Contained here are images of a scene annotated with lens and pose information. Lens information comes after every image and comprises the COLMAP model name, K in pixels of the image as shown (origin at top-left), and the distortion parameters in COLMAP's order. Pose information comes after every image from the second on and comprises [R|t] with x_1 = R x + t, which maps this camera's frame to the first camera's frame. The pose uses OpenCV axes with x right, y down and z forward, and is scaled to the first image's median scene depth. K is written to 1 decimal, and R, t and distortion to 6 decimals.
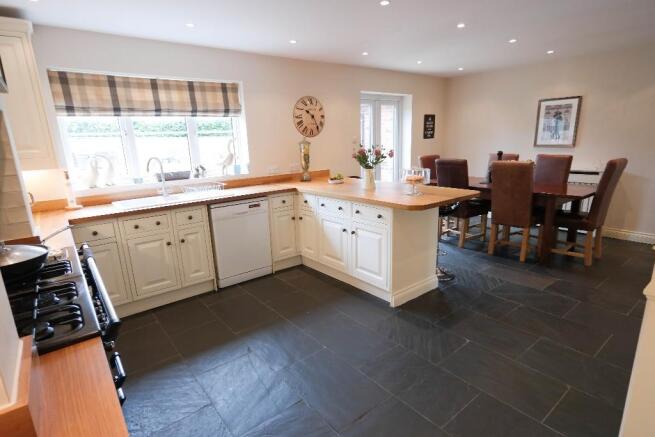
lens RADIAL K [[346.5, 0, 328.0], [0, 346.5, 221.5], [0, 0, 1]] dist [-0.004749, 0.003407]
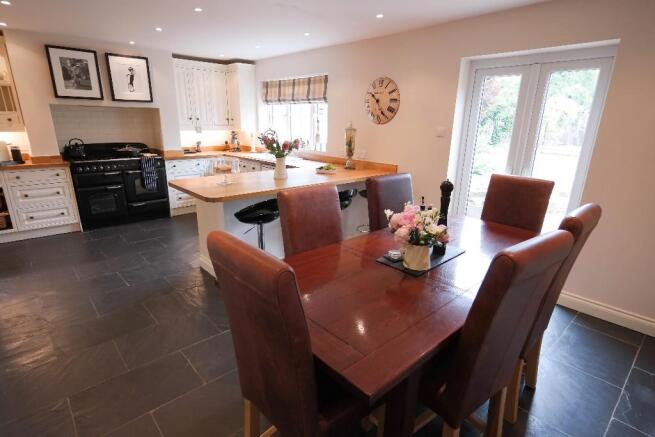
lens RADIAL K [[346.5, 0, 324.1], [0, 346.5, 220.7], [0, 0, 1]] dist [-0.004749, 0.003407]
pose [[0.062119, 0.318369, -0.945929, 1.127281], [-0.254353, 0.921516, 0.293449, -0.311819], [0.965114, 0.222371, 0.138221, 1.034321]]
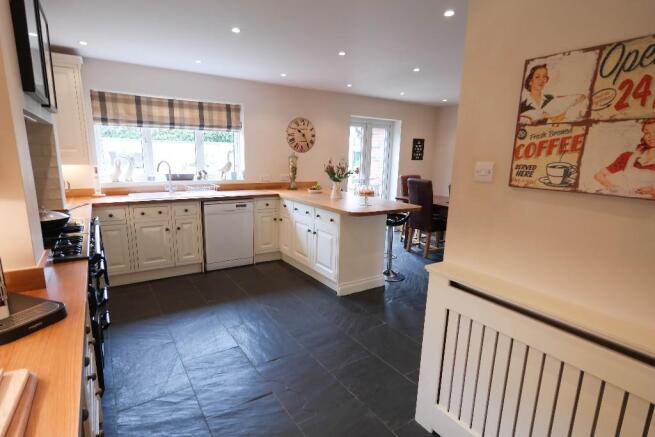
lens RADIAL K [[346.5, 0, 328.2], [0, 346.5, 220.2], [0, 0, 1]] dist [-0.004749, 0.003407]
pose [[0.994193, 0.076621, -0.075557, 0.189159], [-0.079789, 0.996016, -0.039833, 0.029785], [0.072204, 0.045630, 0.996346, -0.188676]]
